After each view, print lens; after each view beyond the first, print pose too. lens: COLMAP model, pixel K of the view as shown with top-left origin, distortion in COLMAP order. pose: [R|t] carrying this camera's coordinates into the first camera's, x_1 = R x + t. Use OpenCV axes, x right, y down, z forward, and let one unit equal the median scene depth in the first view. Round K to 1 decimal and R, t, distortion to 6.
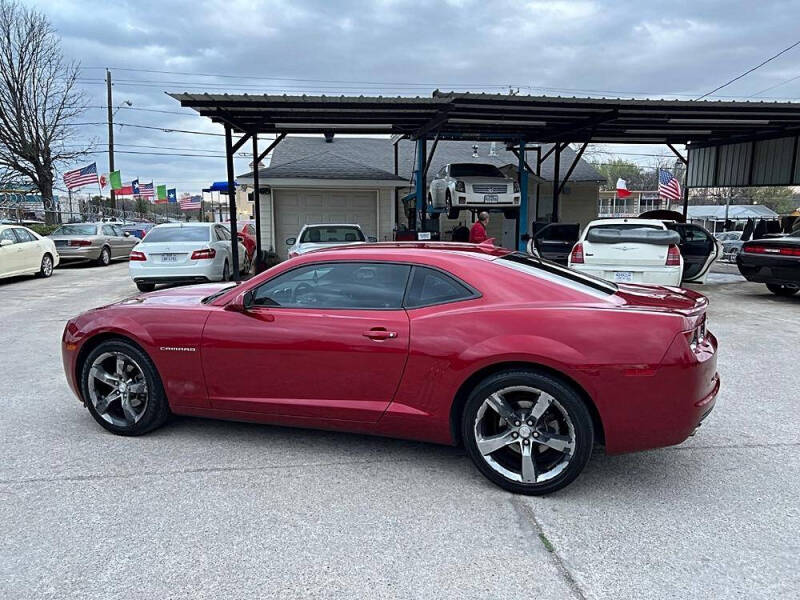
lens RADIAL K [[593.9, 0, 402.4], [0, 593.9, 303.5], [0, 0, 1]] dist [0.064155, -0.072963]
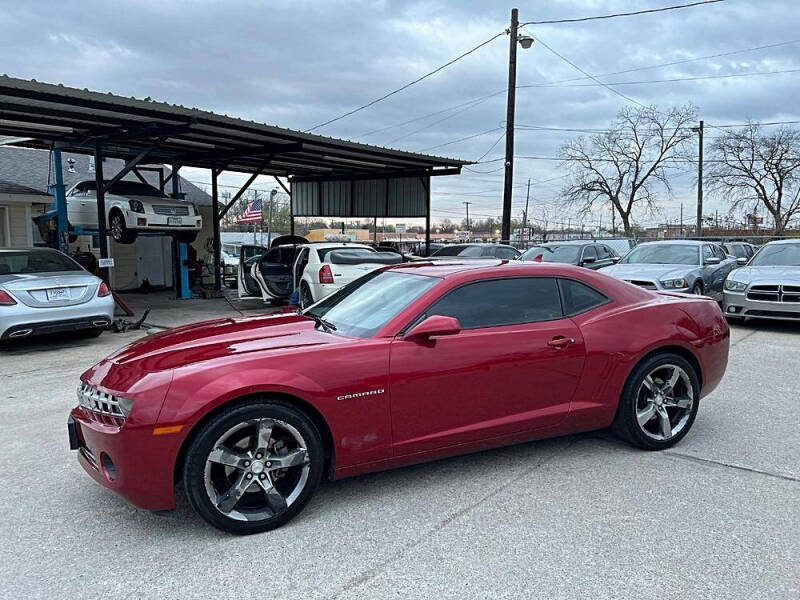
lens RADIAL K [[593.9, 0, 402.4], [0, 593.9, 303.5], [0, 0, 1]] dist [0.064155, -0.072963]
pose [[0.717059, -0.075109, 0.692953, -0.353983], [0.104813, 0.994492, -0.000667, -0.016906], [-0.689086, 0.073109, 0.720982, 0.142416]]
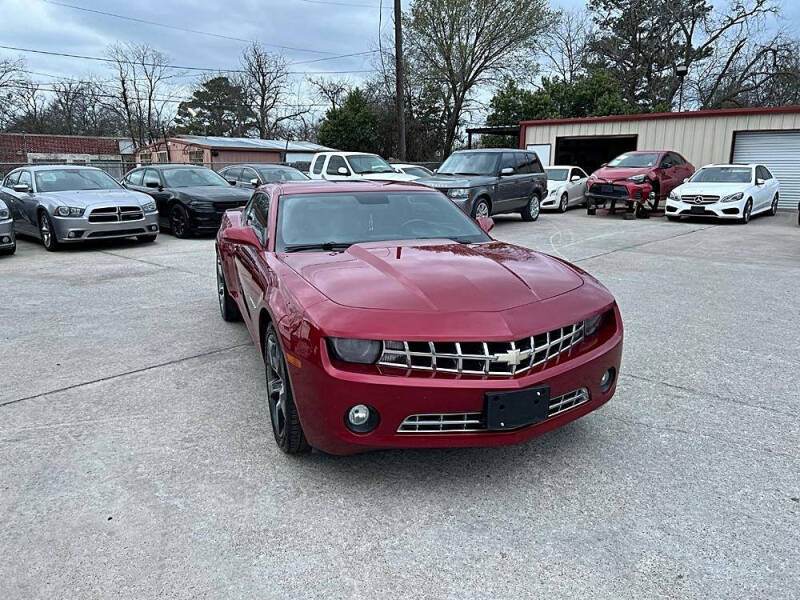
lens RADIAL K [[596.2, 0, 396.3], [0, 596.2, 302.4], [0, 0, 1]] dist [0.056206, -0.070816]
pose [[-0.657168, -0.162689, 0.735977, -0.404708], [0.112908, 0.944164, 0.309527, -0.096053], [-0.745239, 0.286509, -0.602105, 0.722300]]
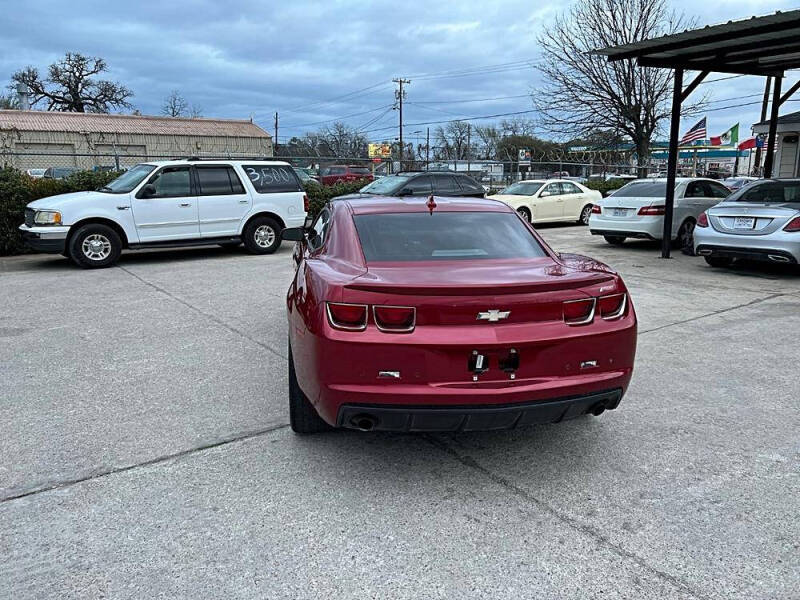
lens RADIAL K [[602.1, 0, 406.4], [0, 602.1, 295.0], [0, 0, 1]] dist [0.059575, -0.077027]
pose [[0.495156, 0.172044, -0.851599, 0.398195], [-0.124020, 0.984156, 0.126713, -0.027904], [0.859907, 0.042872, 0.508648, 0.198618]]
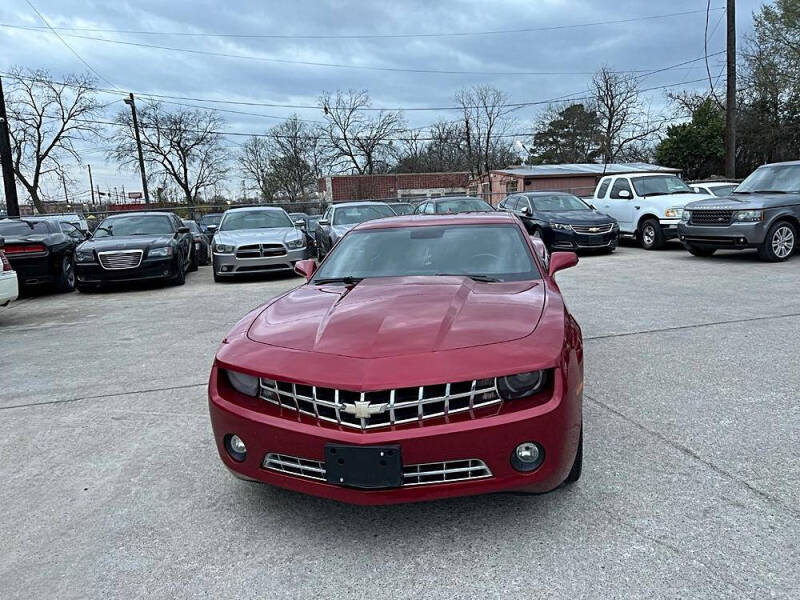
lens RADIAL K [[593.8, 0, 406.8], [0, 593.8, 305.8], [0, 0, 1]] dist [0.062315, -0.078024]
pose [[-0.160480, -0.162909, 0.973502, -0.481417], [0.187415, 0.963314, 0.192099, -0.069804], [-0.969083, 0.213277, -0.124061, 0.534844]]
